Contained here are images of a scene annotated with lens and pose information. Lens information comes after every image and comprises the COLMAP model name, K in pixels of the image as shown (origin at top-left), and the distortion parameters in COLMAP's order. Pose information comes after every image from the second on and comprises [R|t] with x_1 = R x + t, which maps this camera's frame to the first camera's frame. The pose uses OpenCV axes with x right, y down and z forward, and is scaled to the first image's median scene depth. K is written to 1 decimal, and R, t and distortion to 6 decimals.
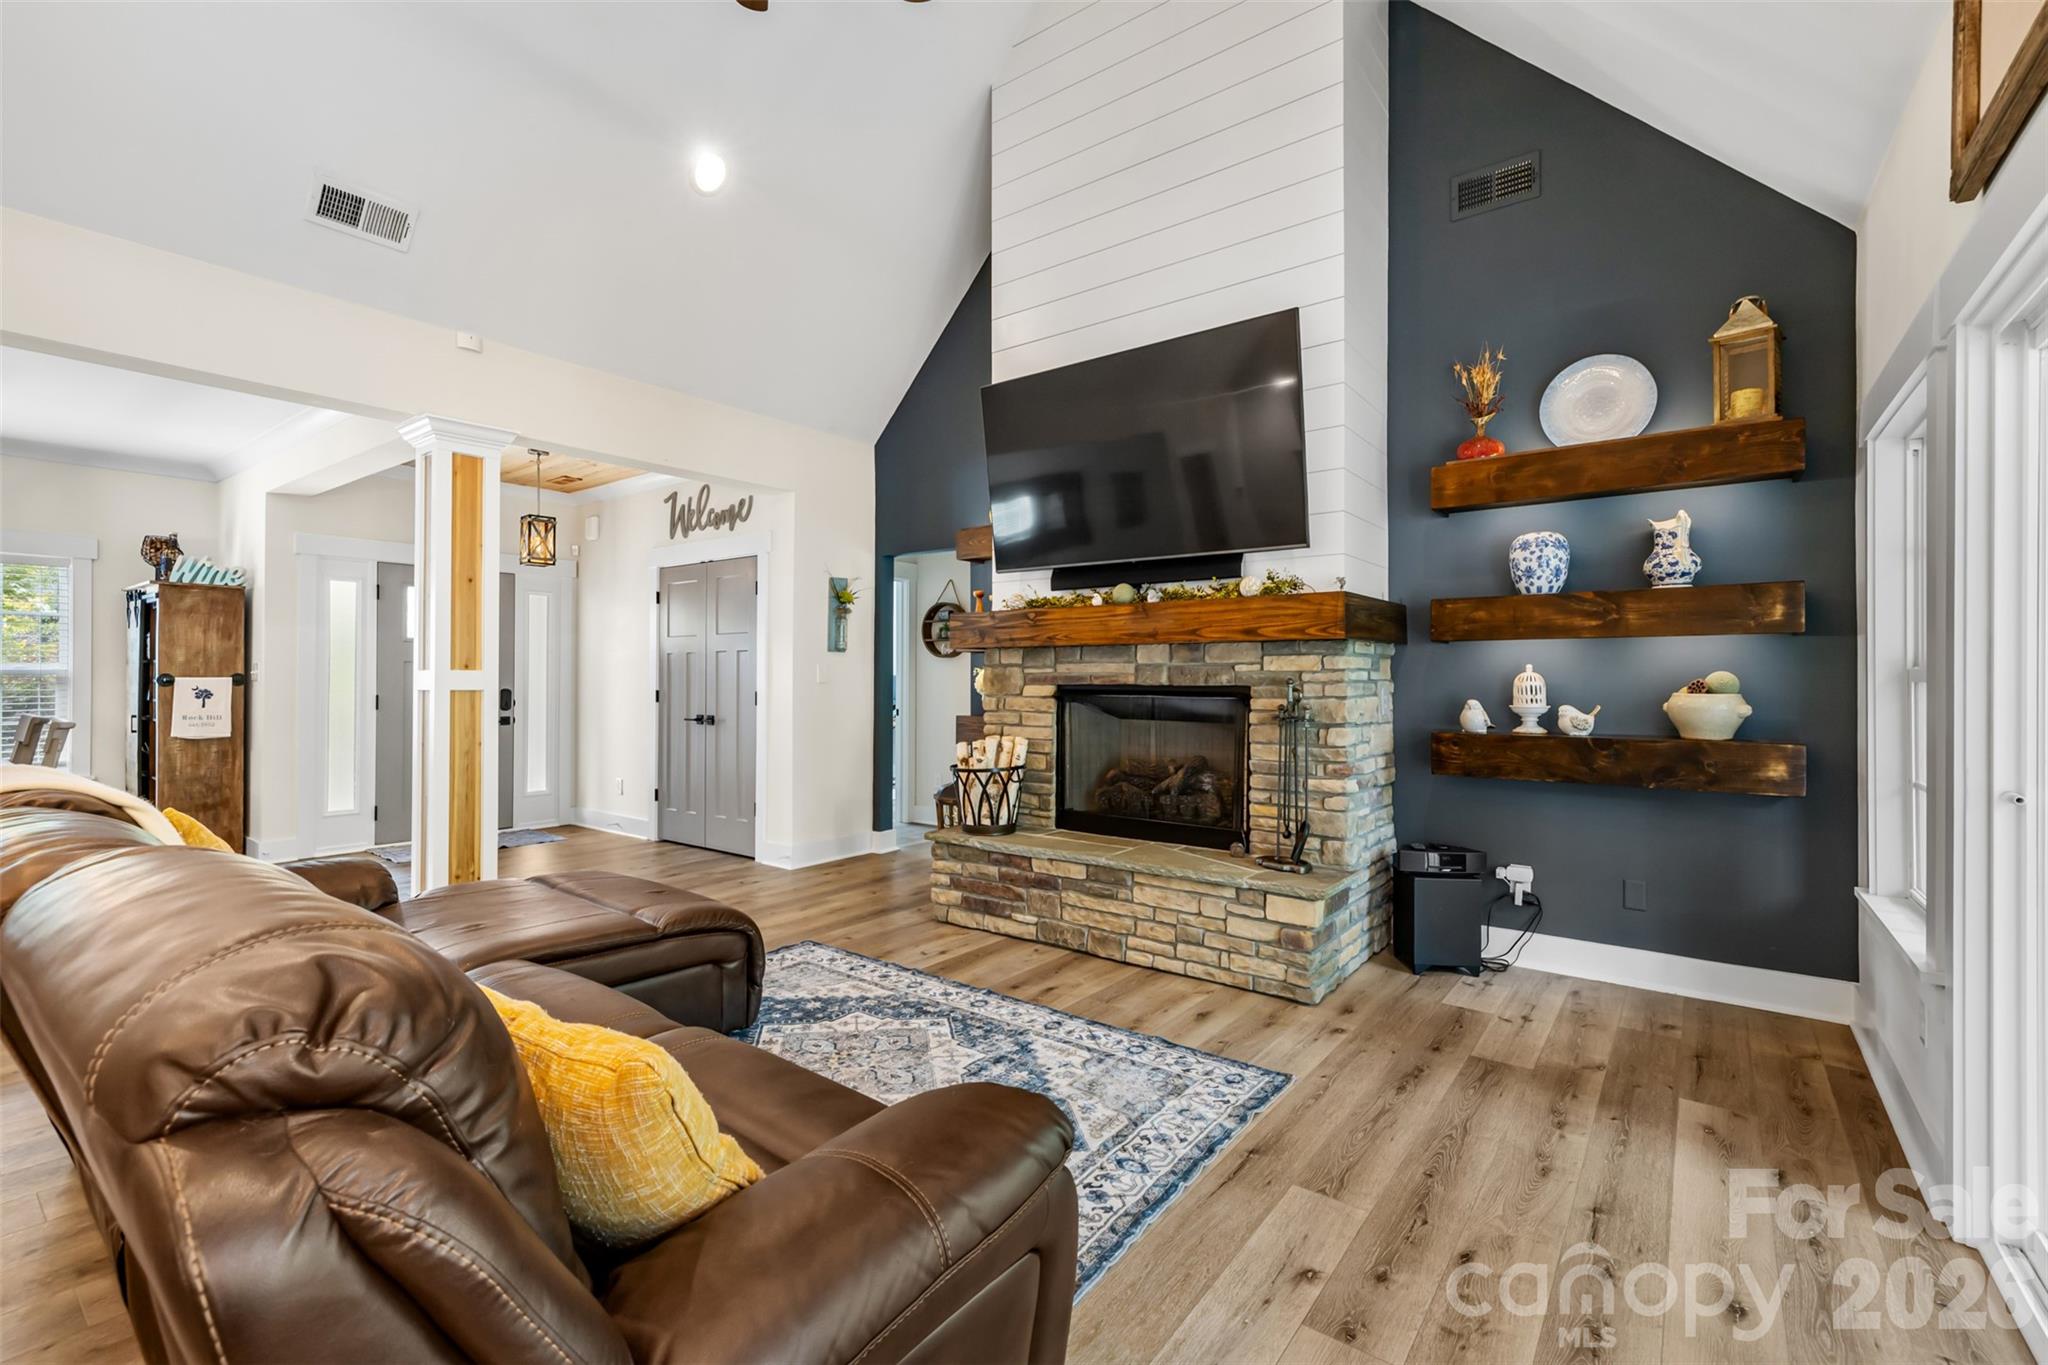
lens RADIAL K [[882.2, 0, 1050.3], [0, 882.2, 668.5], [0, 0, 1]] dist [0.011393, -0.000848]
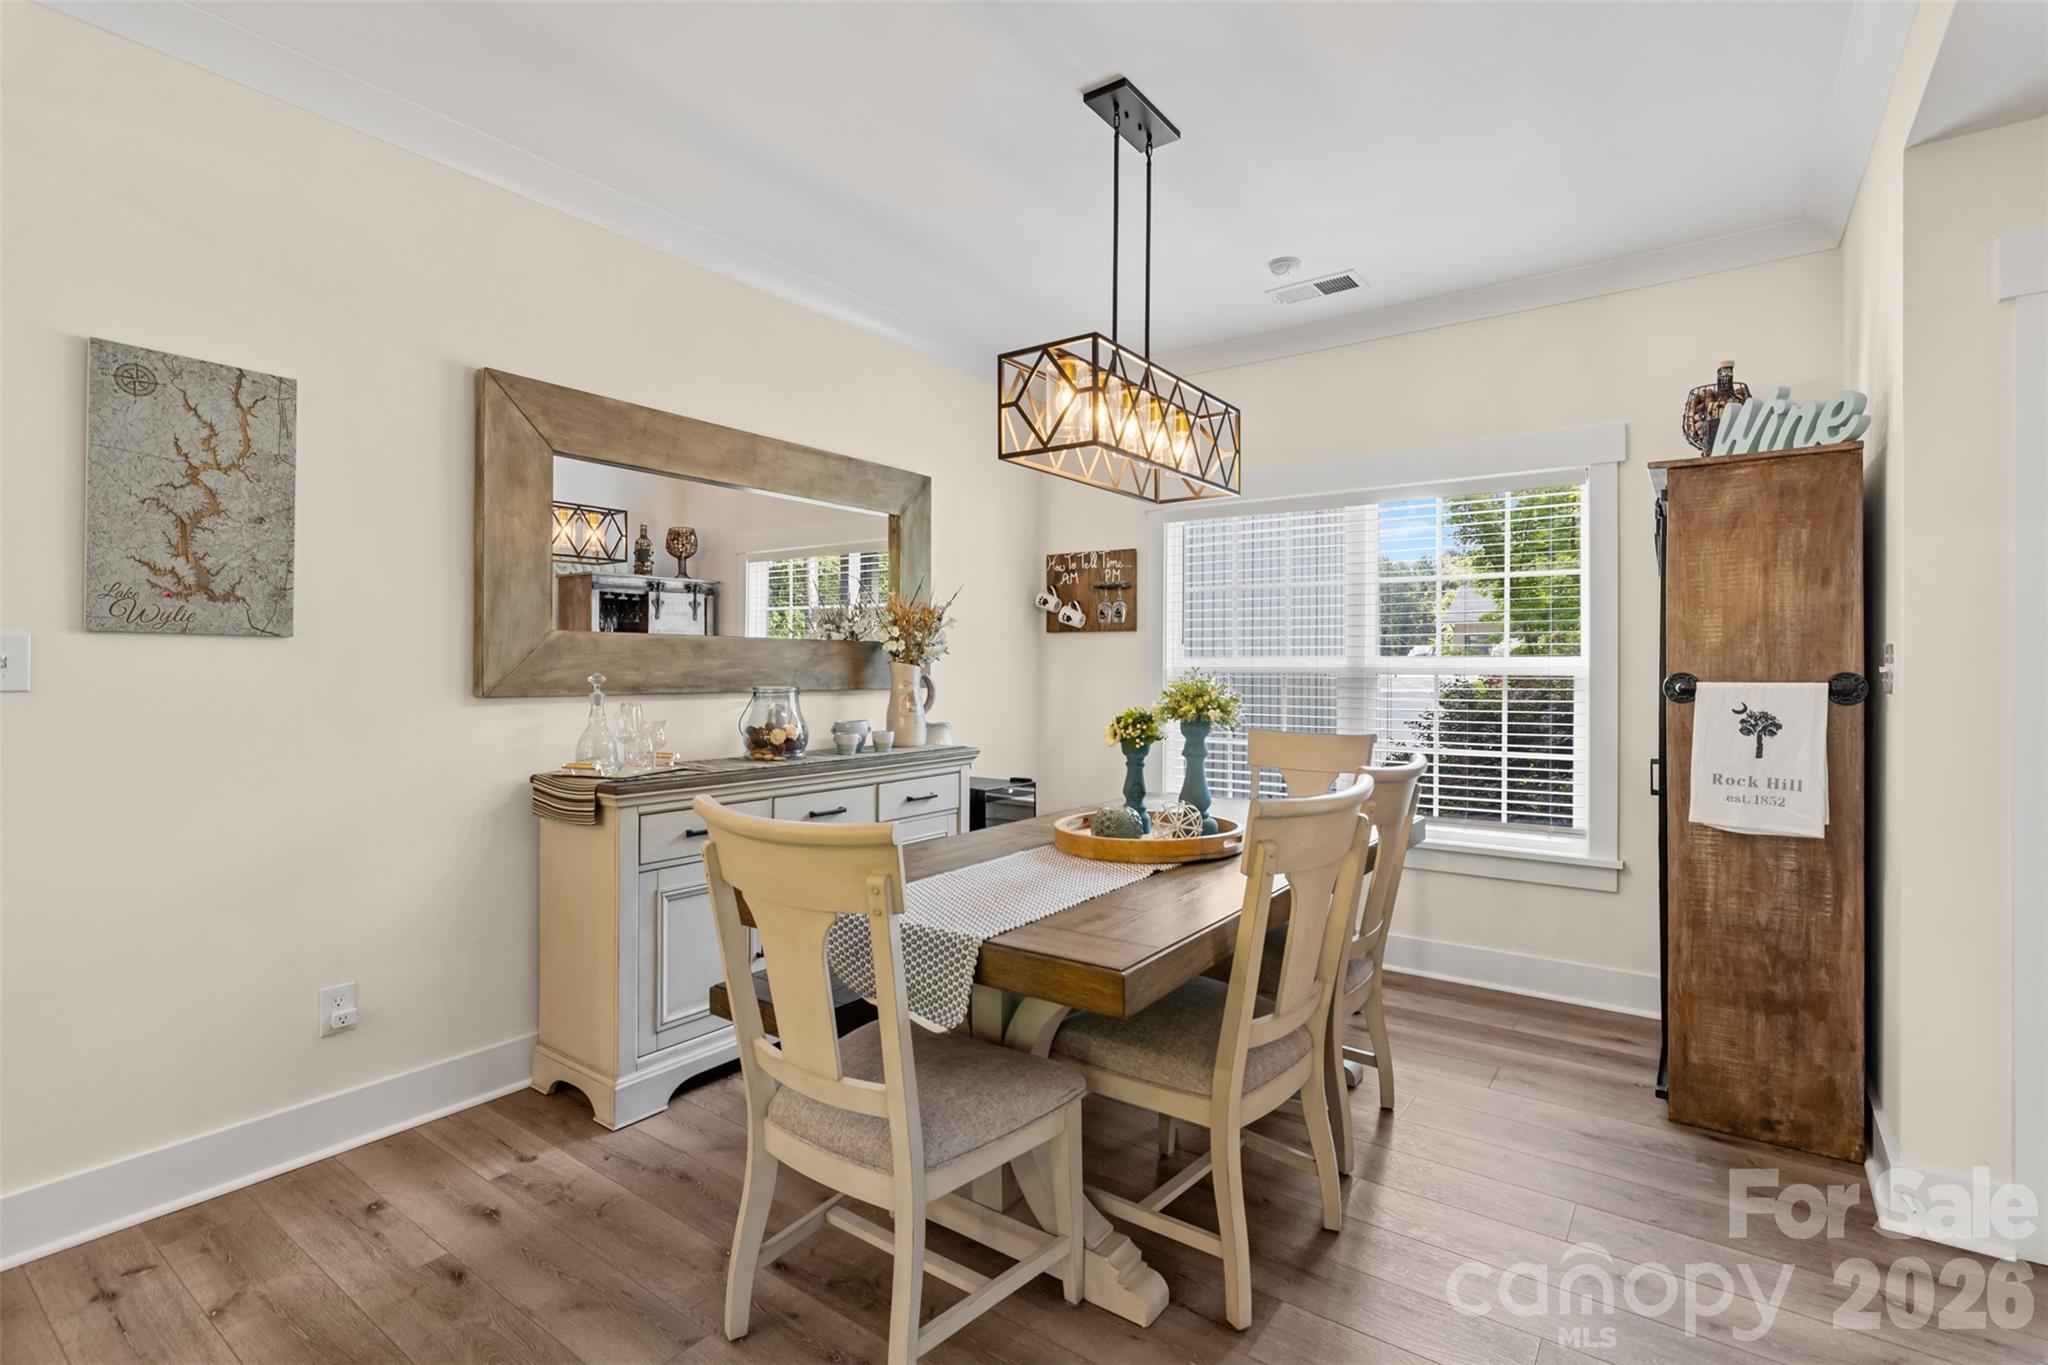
lens RADIAL K [[900.6, 0, 1010.0], [0, 900.6, 667.7], [0, 0, 1]] dist [-0.016324, 0.000434]
pose [[-0.032880, -0.003918, -0.999452, -0.531757], [0.005365, 0.999977, -0.004096, 0.003047], [0.999445, -0.005496, -0.032858, 0.667294]]
